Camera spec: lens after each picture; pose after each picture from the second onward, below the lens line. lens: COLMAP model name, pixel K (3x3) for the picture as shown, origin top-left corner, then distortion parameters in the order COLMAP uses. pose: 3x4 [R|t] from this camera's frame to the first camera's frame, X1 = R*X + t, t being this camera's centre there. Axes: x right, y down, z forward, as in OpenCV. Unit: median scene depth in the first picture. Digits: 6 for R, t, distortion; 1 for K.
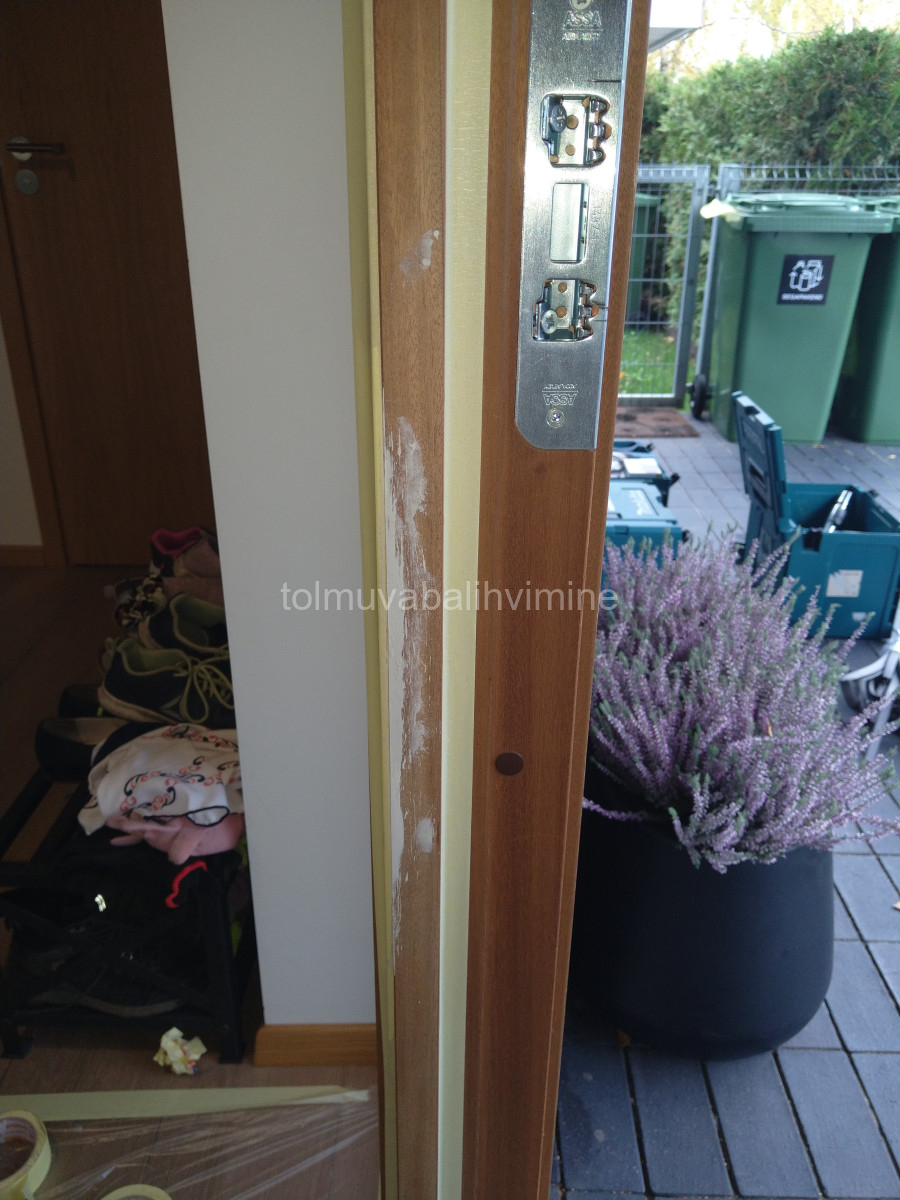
lens RADIAL K [[914.3, 0, 450.0], [0, 914.3, 600.0], [0, 0, 1]] dist [0.000225, 0.000308]
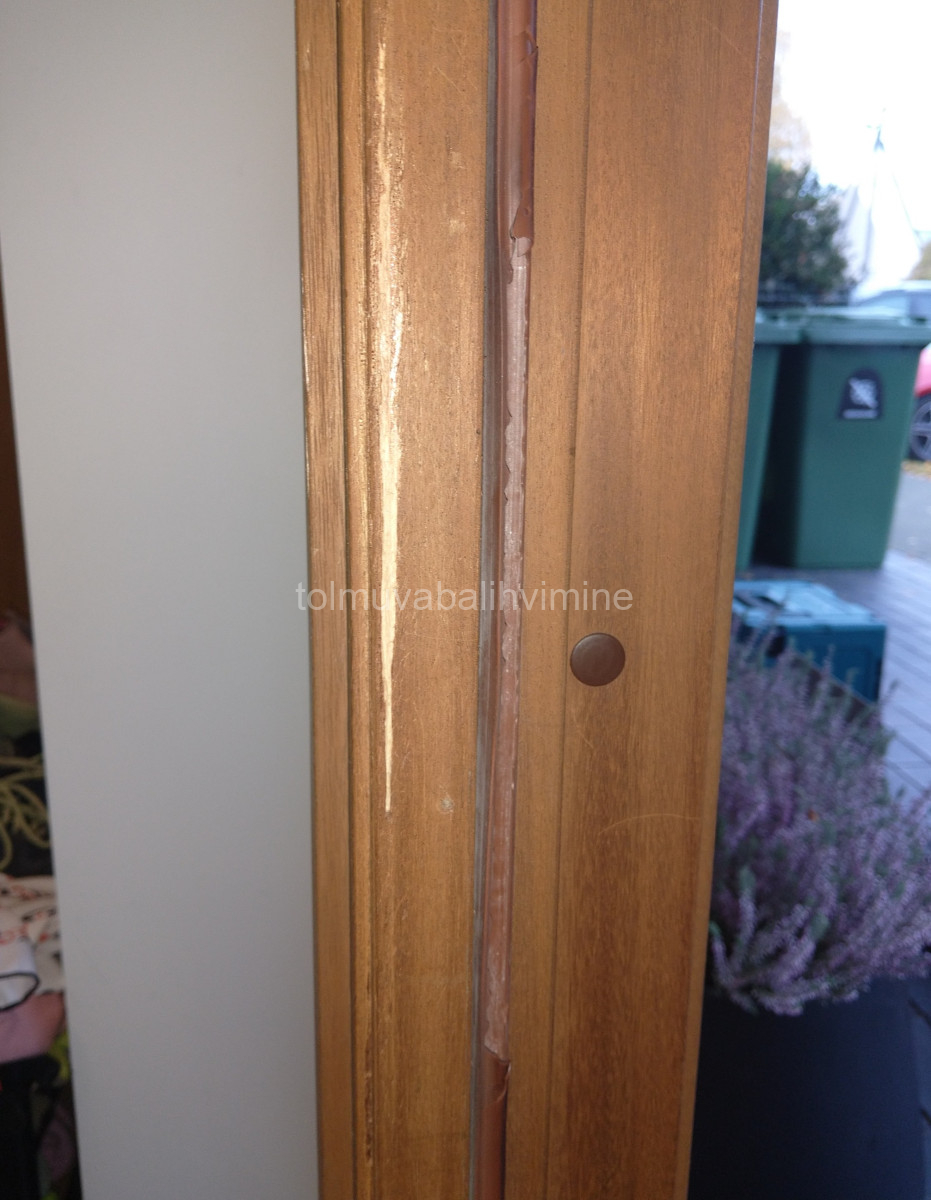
lens RADIAL K [[1044.9, 0, 465.5], [0, 1044.9, 600.0], [0, 0, 1]] dist [-0.010229, -0.004238]
pose [[0.989540, -0.031090, 0.140867, -0.041159], [0.057205, 0.981011, -0.185325, 0.116056], [-0.132430, 0.191445, 0.972528, 0.202201]]
